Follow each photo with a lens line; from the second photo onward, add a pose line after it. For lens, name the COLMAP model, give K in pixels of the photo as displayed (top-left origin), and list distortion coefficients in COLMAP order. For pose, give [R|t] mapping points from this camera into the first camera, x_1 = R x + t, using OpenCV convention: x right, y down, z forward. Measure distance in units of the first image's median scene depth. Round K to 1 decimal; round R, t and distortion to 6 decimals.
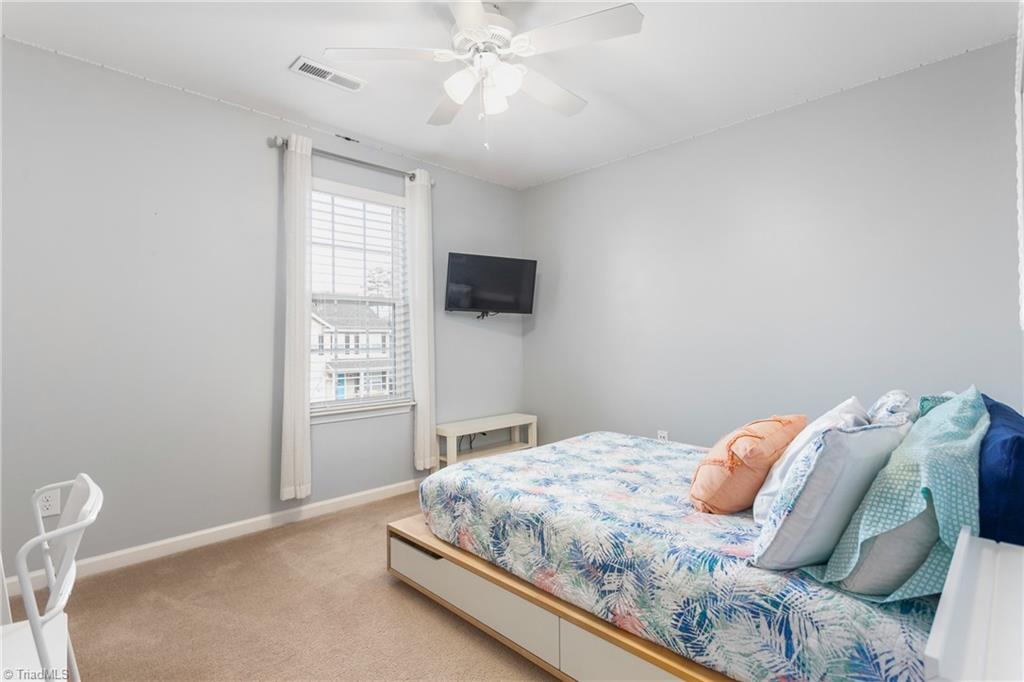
lens RADIAL K [[489.6, 0, 508.5], [0, 489.6, 344.0], [0, 0, 1]] dist [-0.001520, -0.000217]
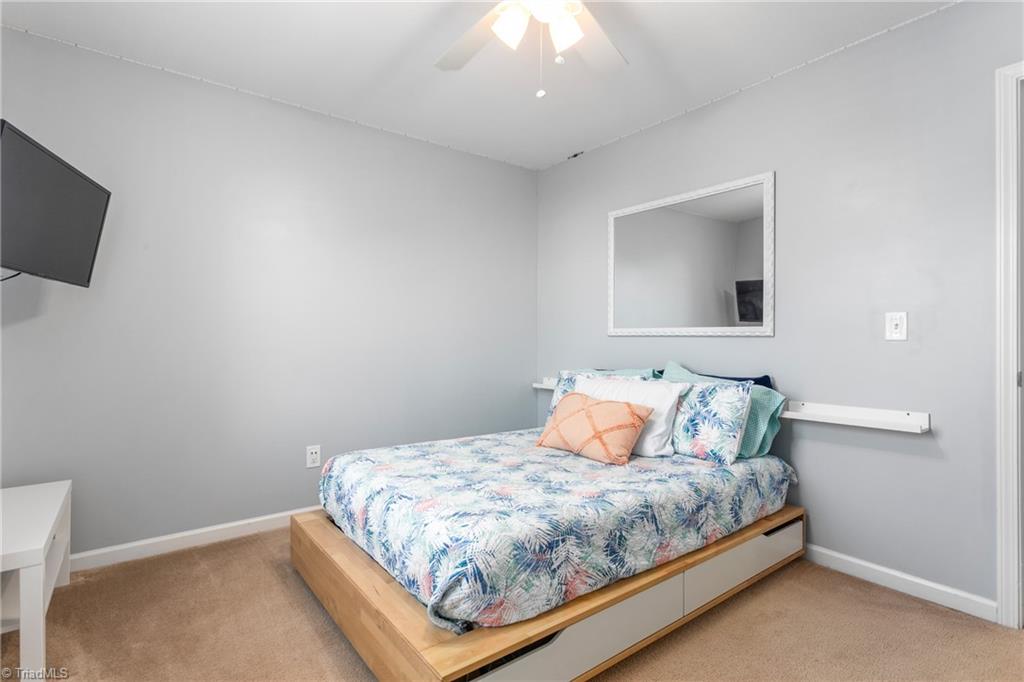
lens RADIAL K [[505.9, 0, 518.0], [0, 505.9, 328.9], [0, 0, 1]] dist [-0.003883, 0.000064]
pose [[0.115504, 0.027989, 0.992913, -1.036681], [-0.000016, 0.999603, -0.028176, 0.002047], [-0.993307, 0.003238, 0.115459, 1.104957]]
